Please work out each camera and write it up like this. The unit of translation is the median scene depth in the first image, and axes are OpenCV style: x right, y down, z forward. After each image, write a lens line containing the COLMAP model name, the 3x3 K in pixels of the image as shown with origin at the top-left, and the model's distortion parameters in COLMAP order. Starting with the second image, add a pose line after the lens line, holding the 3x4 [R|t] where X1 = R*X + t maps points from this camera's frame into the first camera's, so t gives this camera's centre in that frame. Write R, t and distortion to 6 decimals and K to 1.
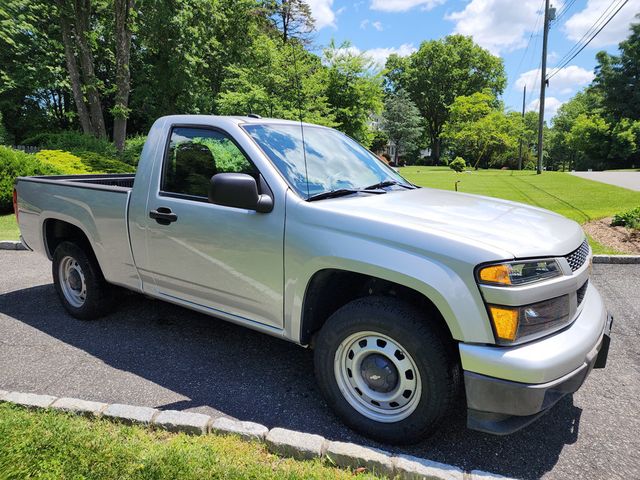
lens RADIAL K [[420.6, 0, 320.7], [0, 420.6, 236.8], [0, 0, 1]] dist [0.071846, -0.060905]
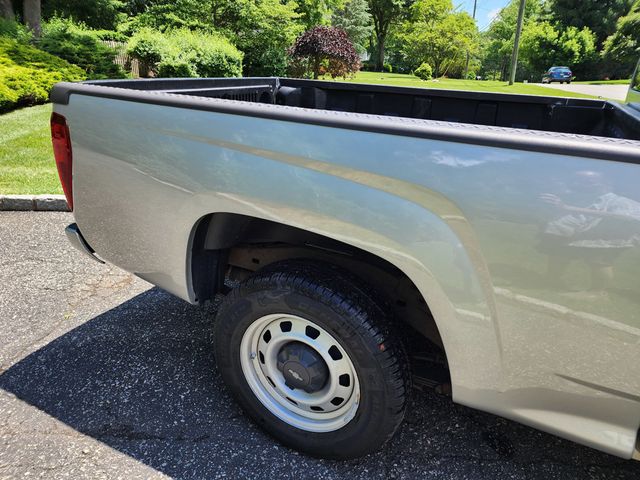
lens RADIAL K [[430.3, 0, 318.8], [0, 430.3, 241.9], [0, 0, 1]] dist [0.066472, -0.065586]
pose [[0.987867, -0.027138, 0.152914, -0.785991], [-0.005678, 0.977644, 0.210192, -0.120836], [-0.155200, -0.208510, 0.965628, 0.821631]]
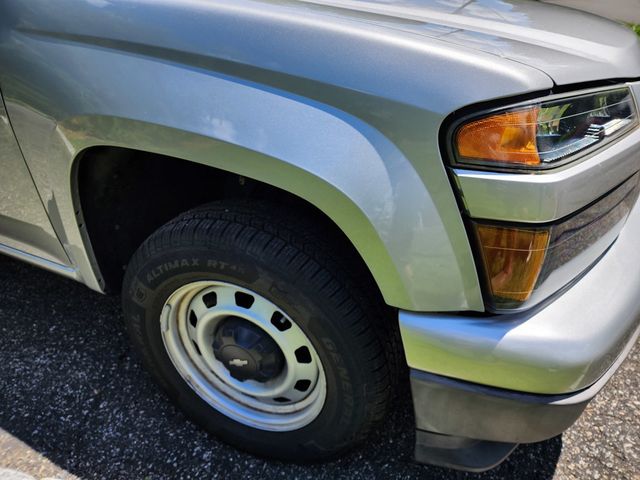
lens RADIAL K [[427.3, 0, 325.9], [0, 427.3, 236.2], [0, 0, 1]] dist [0.065713, -0.061846]
pose [[0.988063, -0.097941, 0.118904, 0.130091], [0.055578, 0.946524, 0.317810, 0.025575], [-0.143672, -0.307408, 0.940669, 0.392580]]
